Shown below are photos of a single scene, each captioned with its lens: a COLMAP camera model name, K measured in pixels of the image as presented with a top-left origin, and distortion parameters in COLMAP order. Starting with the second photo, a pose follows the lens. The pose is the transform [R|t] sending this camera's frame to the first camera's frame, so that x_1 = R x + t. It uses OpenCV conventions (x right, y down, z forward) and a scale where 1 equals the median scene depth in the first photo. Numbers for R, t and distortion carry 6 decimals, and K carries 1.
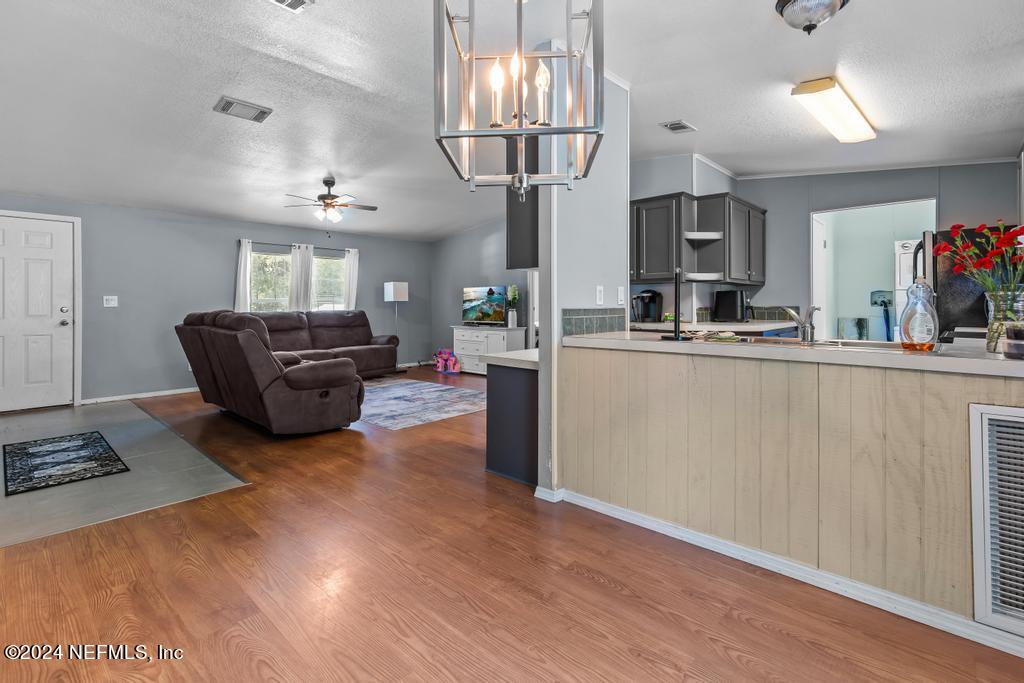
lens RADIAL K [[471.1, 0, 507.5], [0, 471.1, 302.3], [0, 0, 1]] dist [0.007541, -0.000599]
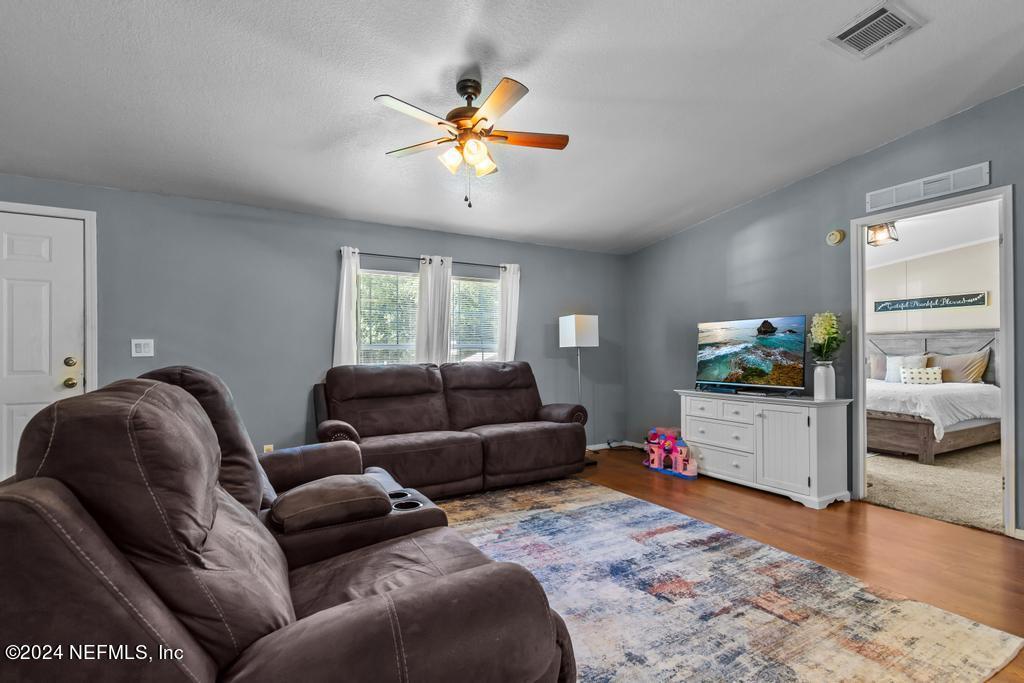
lens RADIAL K [[471.1, 0, 510.5], [0, 471.1, 350.2], [0, 0, 1]] dist [0.007541, -0.000599]
pose [[0.954942, -0.001233, -0.296789, -0.155295], [0.001798, 0.999997, 0.001629, 0.000878], [0.296786, -0.002089, 0.954942, 0.436252]]
